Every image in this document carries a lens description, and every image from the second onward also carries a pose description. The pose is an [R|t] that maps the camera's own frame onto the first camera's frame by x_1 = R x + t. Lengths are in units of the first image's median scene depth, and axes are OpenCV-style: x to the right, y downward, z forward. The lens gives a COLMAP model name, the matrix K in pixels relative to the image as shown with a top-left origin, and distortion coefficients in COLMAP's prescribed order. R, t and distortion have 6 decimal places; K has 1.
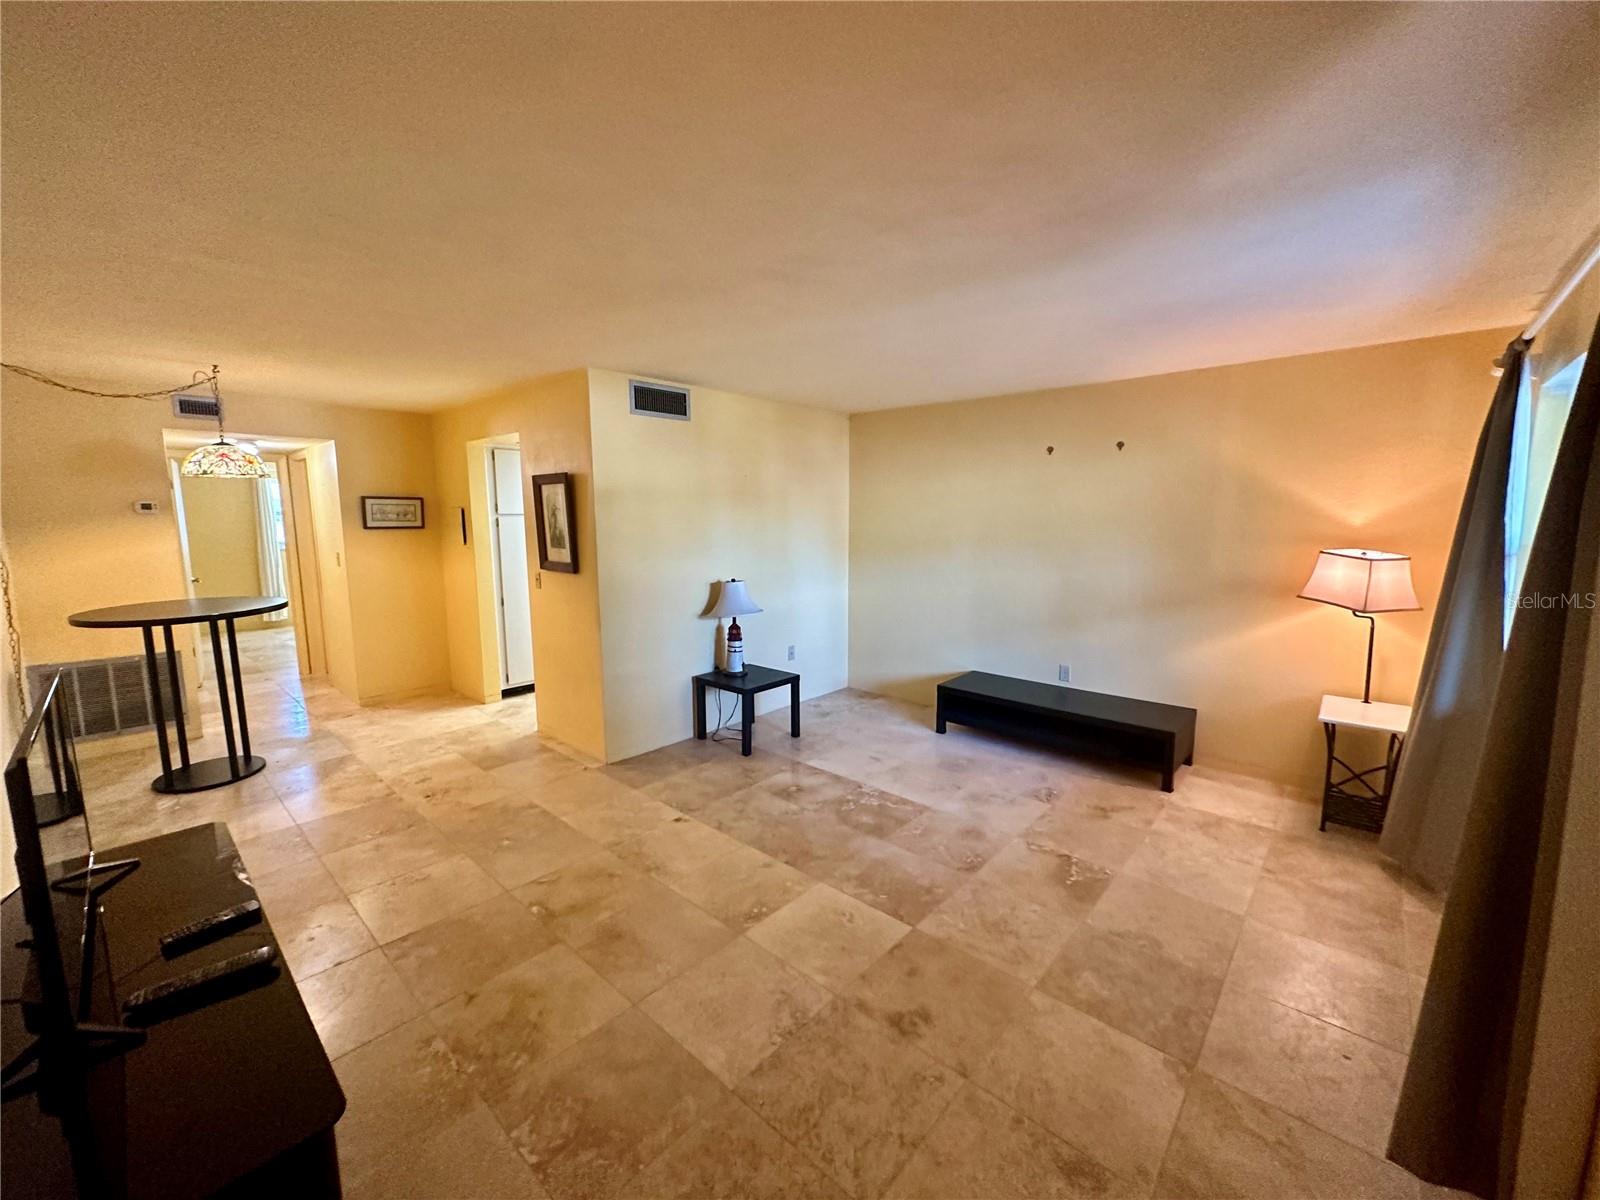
lens RADIAL K [[631.8, 0, 793.5], [0, 631.8, 601.1], [0, 0, 1]] dist [-0.002952, 0.000705]
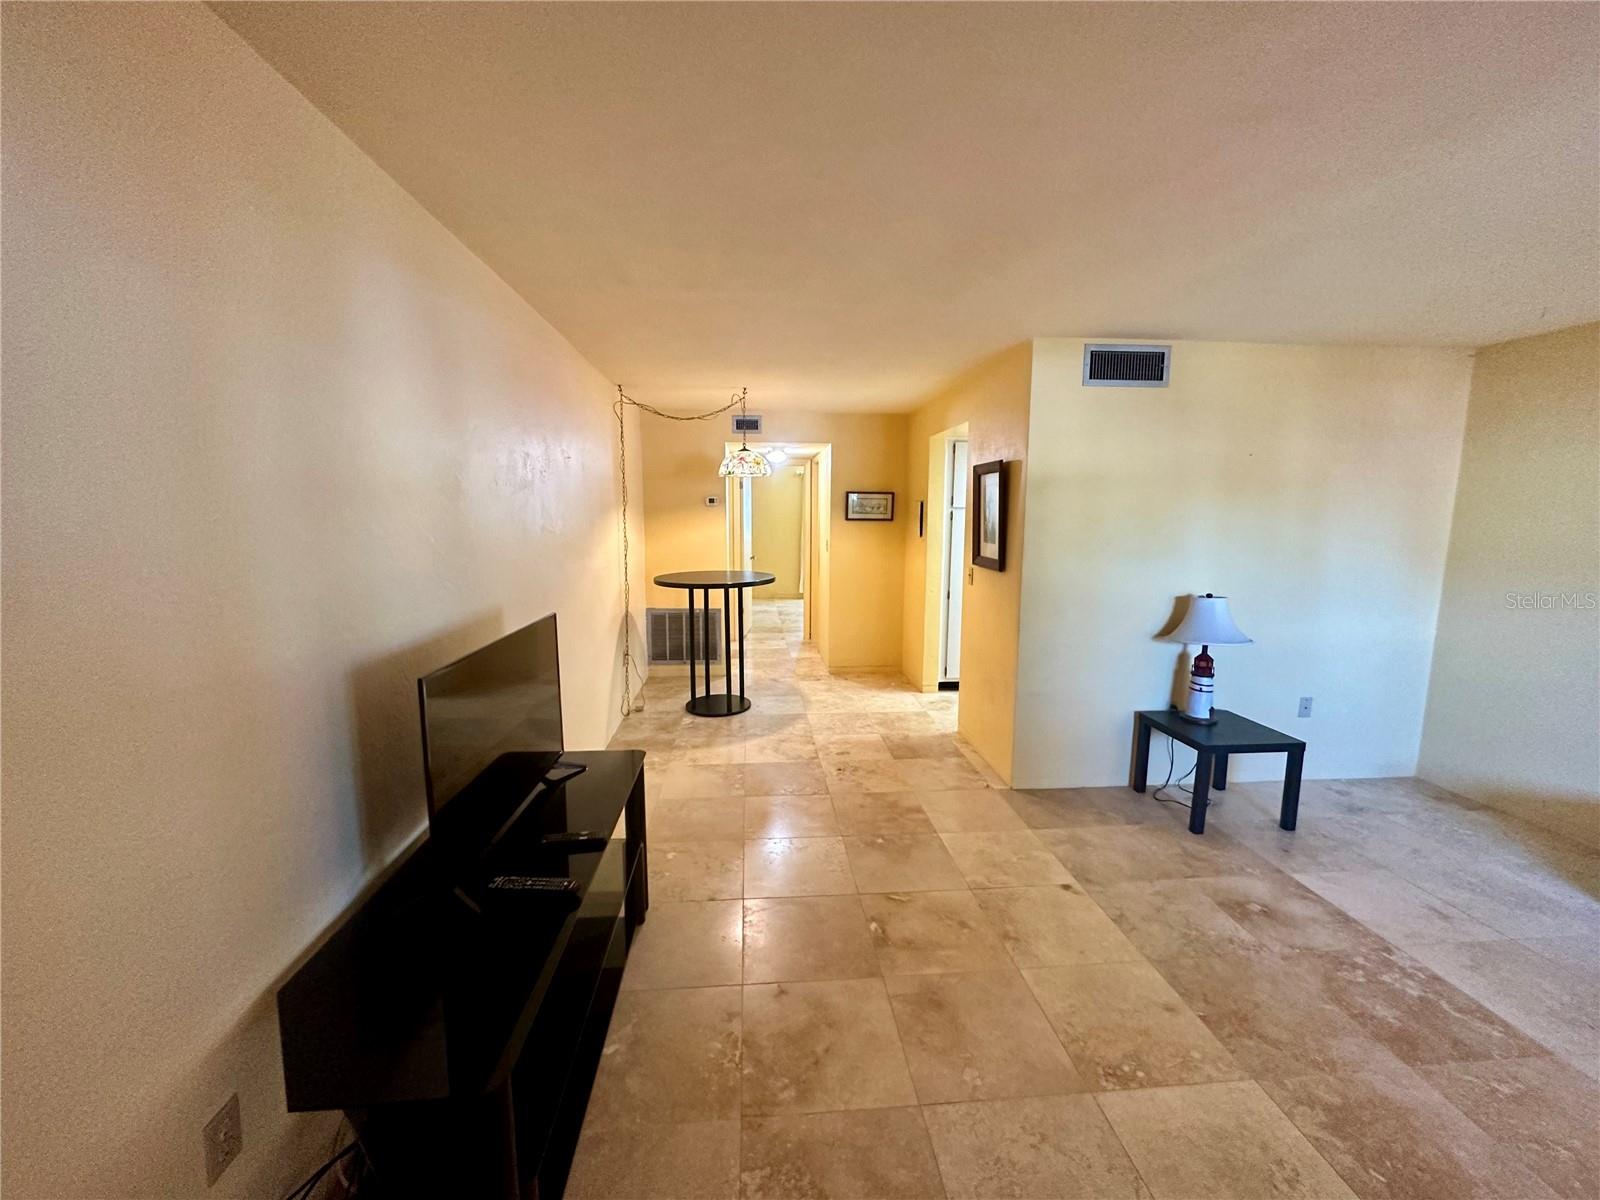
lens RADIAL K [[631.8, 0, 804.4], [0, 631.8, 601.3], [0, 0, 1]] dist [-0.002952, 0.000705]
pose [[0.734778, 0.100995, -0.670746, 0.065990], [-0.098661, 0.994250, 0.041625, -0.012661], [0.671094, 0.035591, 0.740518, 0.158184]]
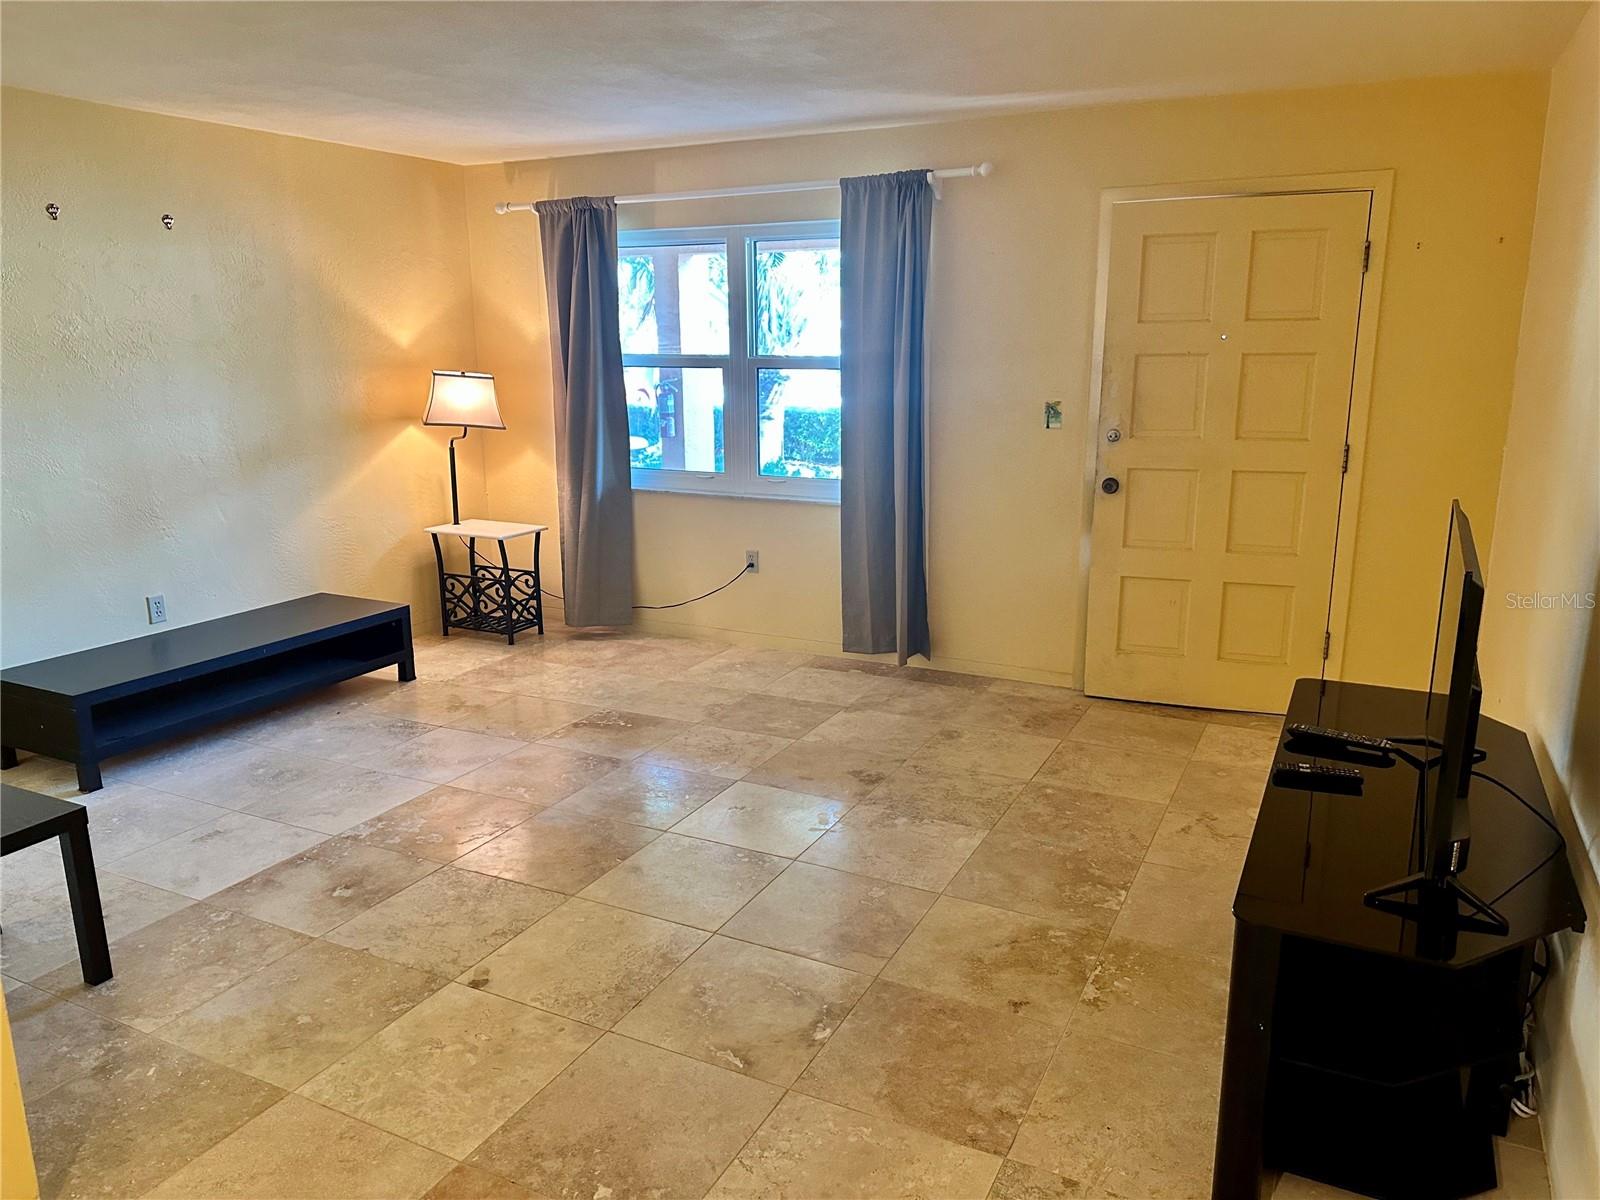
lens RADIAL K [[1129.4, 0, 796.5], [0, 1129.4, 602.4], [0, 0, 1]] dist [0.044316, -0.019997]
pose [[-0.265442, -0.210656, 0.940832, -0.901270], [0.141205, 0.956821, 0.254075, -0.098159], [-0.953730, 0.200292, -0.224235, 0.829472]]
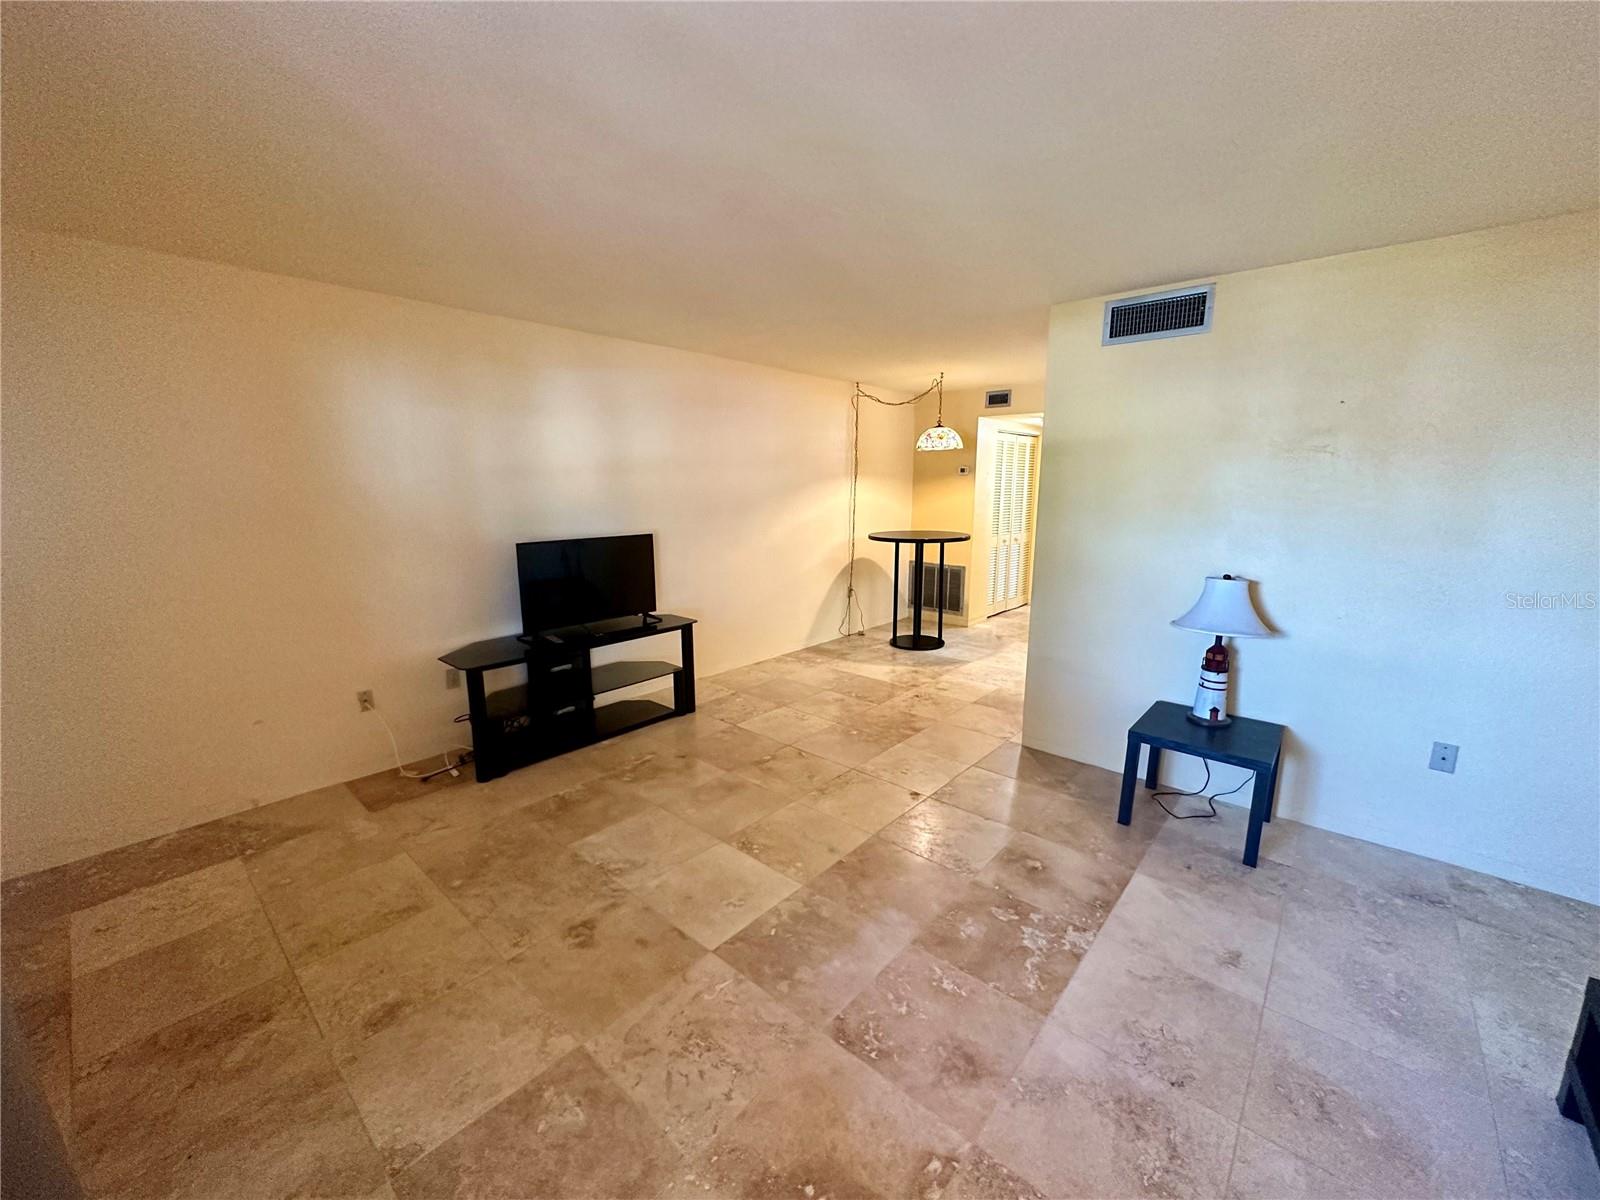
lens RADIAL K [[631.8, 0, 805.2], [0, 631.8, 599.0], [0, 0, 1]] dist [-0.002952, 0.000705]
pose [[0.031031, 0.187474, -0.981779, 0.634808], [-0.139306, 0.973477, 0.181485, -0.083010], [0.989763, 0.131136, 0.056324, 0.679336]]
